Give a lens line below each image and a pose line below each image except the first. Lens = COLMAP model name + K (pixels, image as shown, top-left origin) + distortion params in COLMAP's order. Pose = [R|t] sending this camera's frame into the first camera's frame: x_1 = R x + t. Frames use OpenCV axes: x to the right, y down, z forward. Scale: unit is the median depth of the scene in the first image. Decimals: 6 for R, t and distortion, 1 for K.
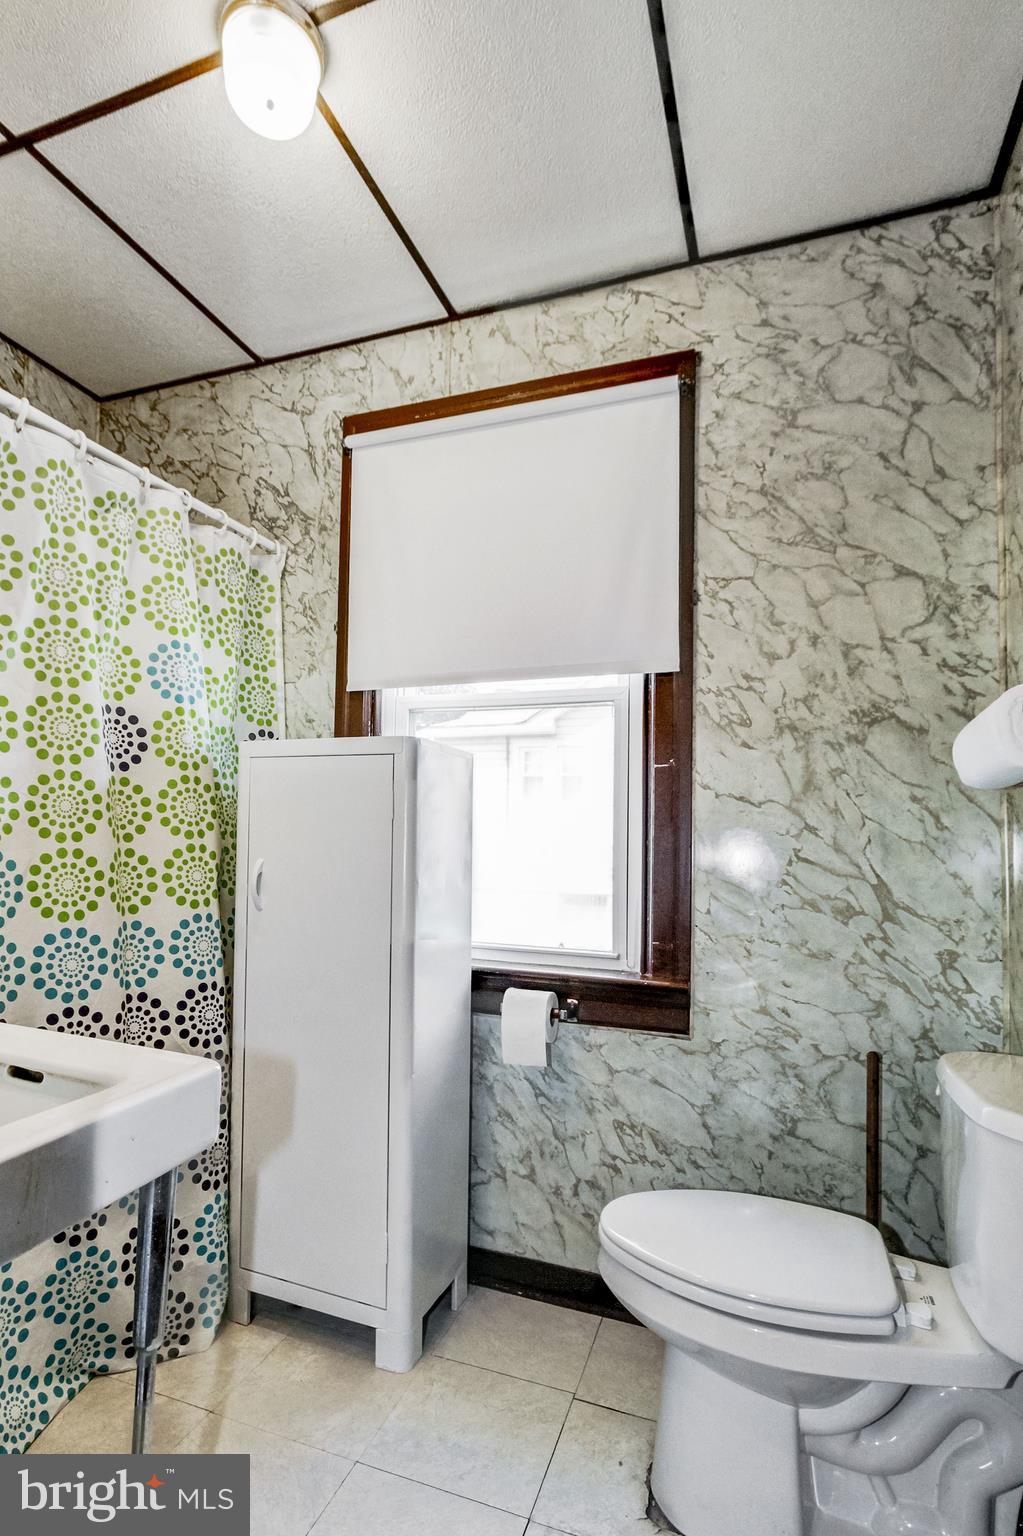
lens RADIAL K [[720.5, 0, 519.6], [0, 720.5, 815.3], [0, 0, 1]] dist [-0.003663, -0.000067]
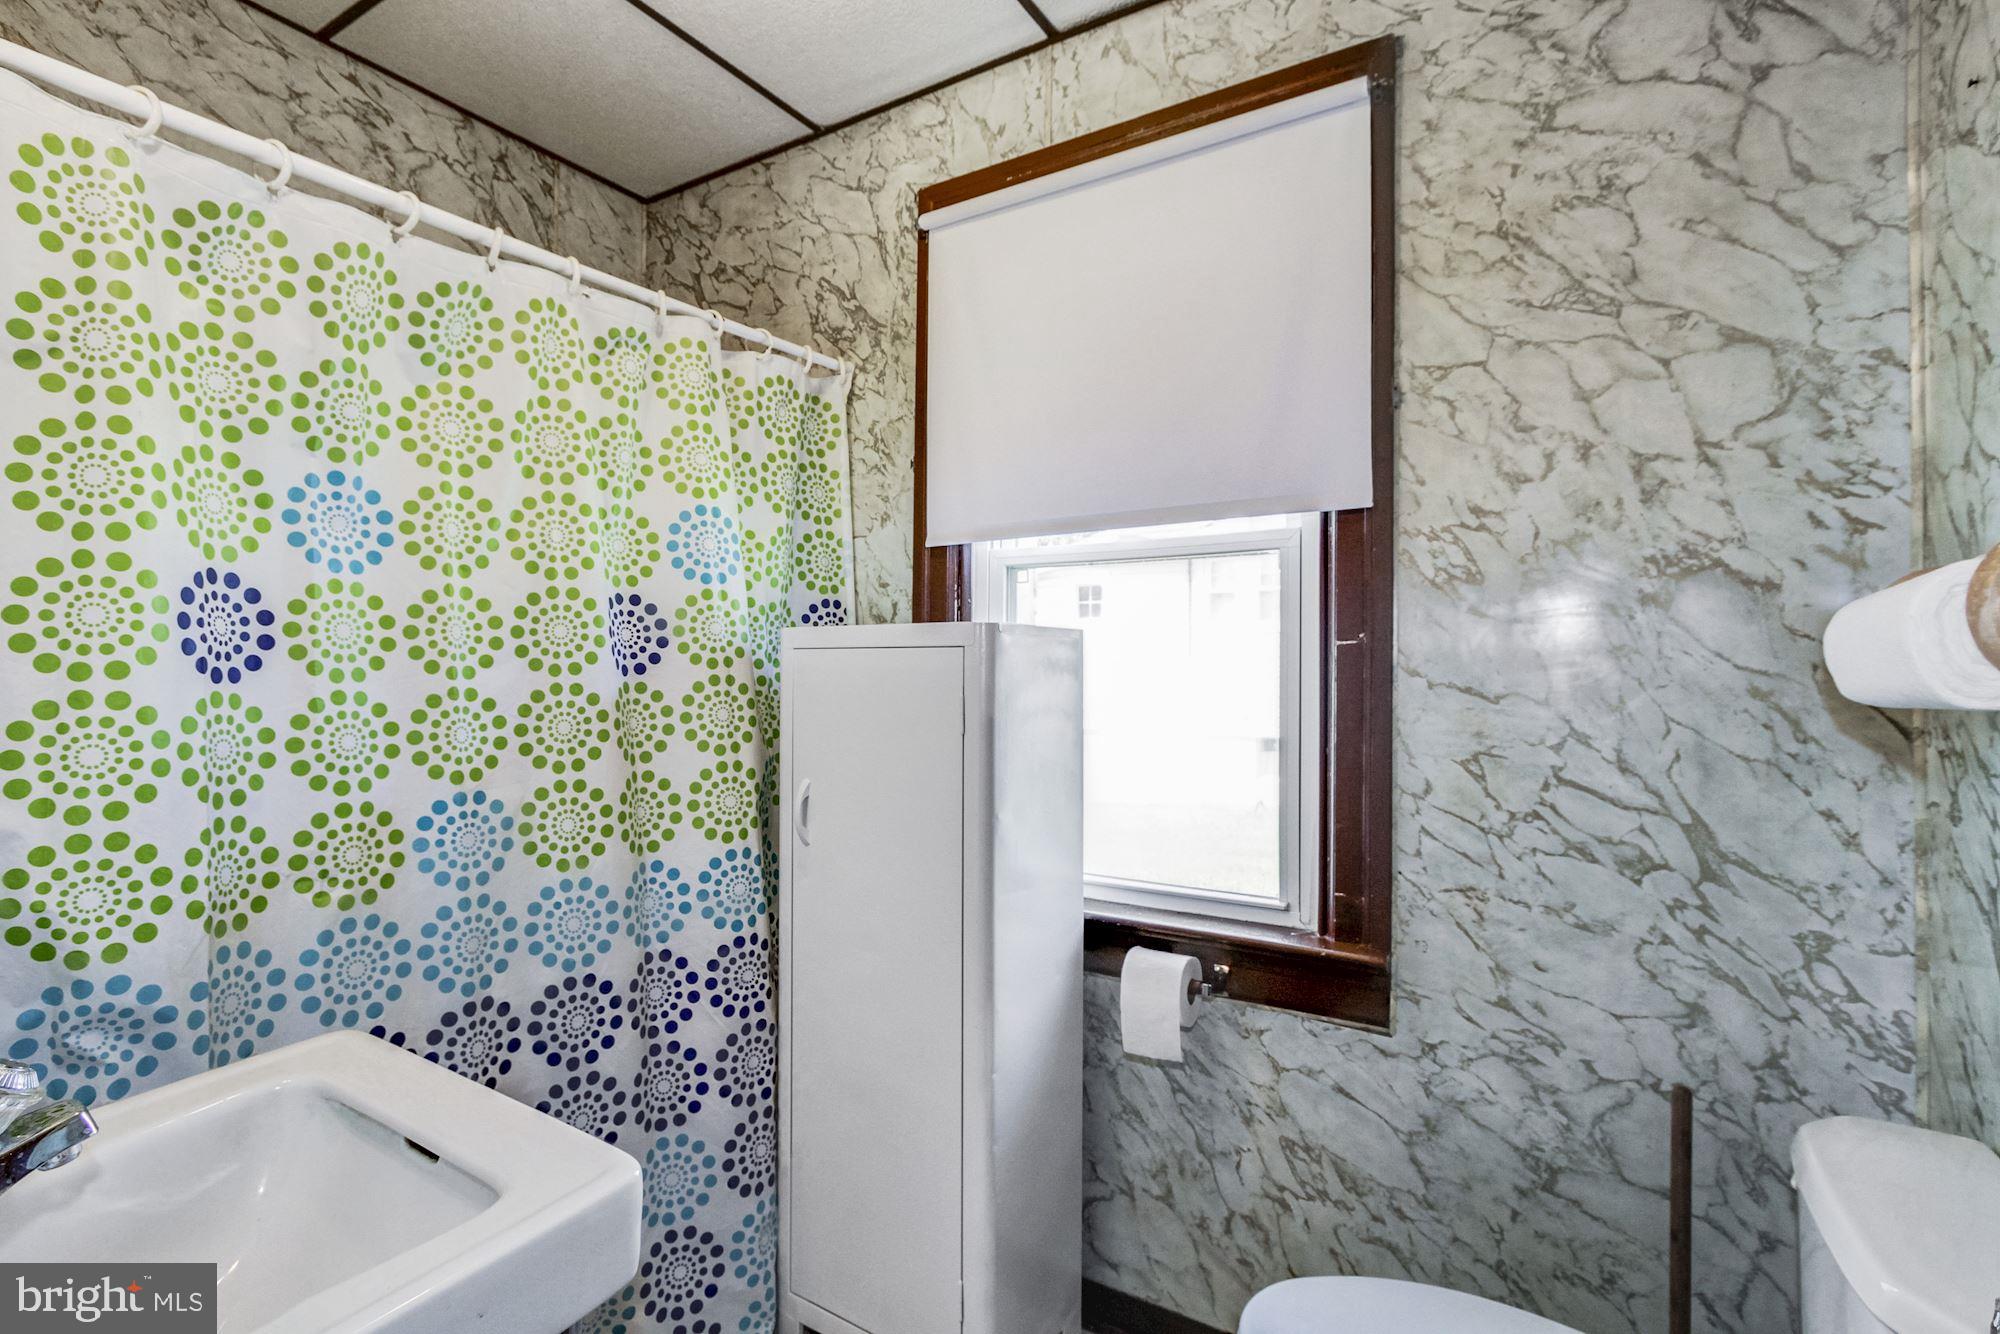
lens RADIAL K [[907.0, 0, 1000.4], [0, 907.0, 692.1], [0, 0, 1]] dist [-0.007208, 0.001087]
pose [[0.980516, -0.013535, -0.195970, 0.043497], [0.018441, 0.999560, 0.023230, -0.053873], [0.195570, -0.026391, 0.980335, 0.074639]]
